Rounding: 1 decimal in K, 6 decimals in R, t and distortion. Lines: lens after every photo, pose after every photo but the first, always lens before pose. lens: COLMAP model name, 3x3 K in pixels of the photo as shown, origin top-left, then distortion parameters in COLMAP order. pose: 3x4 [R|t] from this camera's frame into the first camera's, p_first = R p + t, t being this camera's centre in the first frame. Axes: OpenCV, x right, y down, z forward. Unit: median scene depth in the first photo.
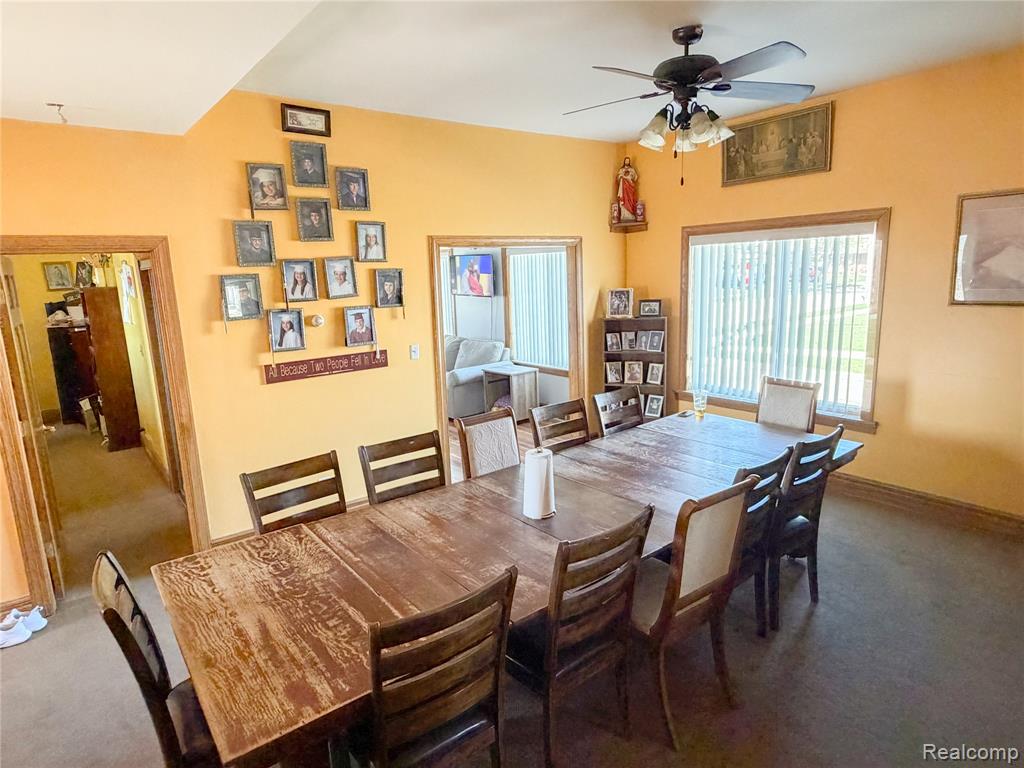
lens RADIAL K [[595.0, 0, 510.5], [0, 595.0, 383.9], [0, 0, 1]] dist [0.003233, 0.000072]
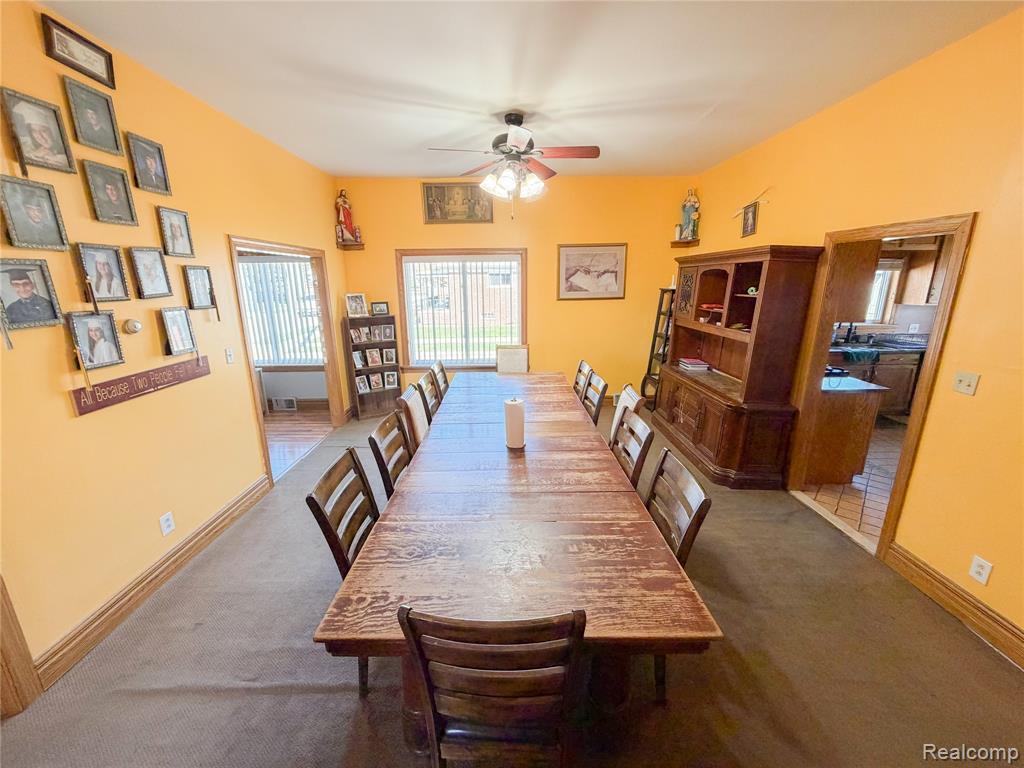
lens RADIAL K [[410.2, 0, 509.6], [0, 410.2, 385.0], [0, 0, 1]] dist [0.000158, 0.000593]
pose [[0.608784, -0.167131, 0.775532, -0.451107], [0.139241, 0.984893, 0.102947, -0.014567], [-0.781021, 0.045313, 0.622858, 0.264412]]
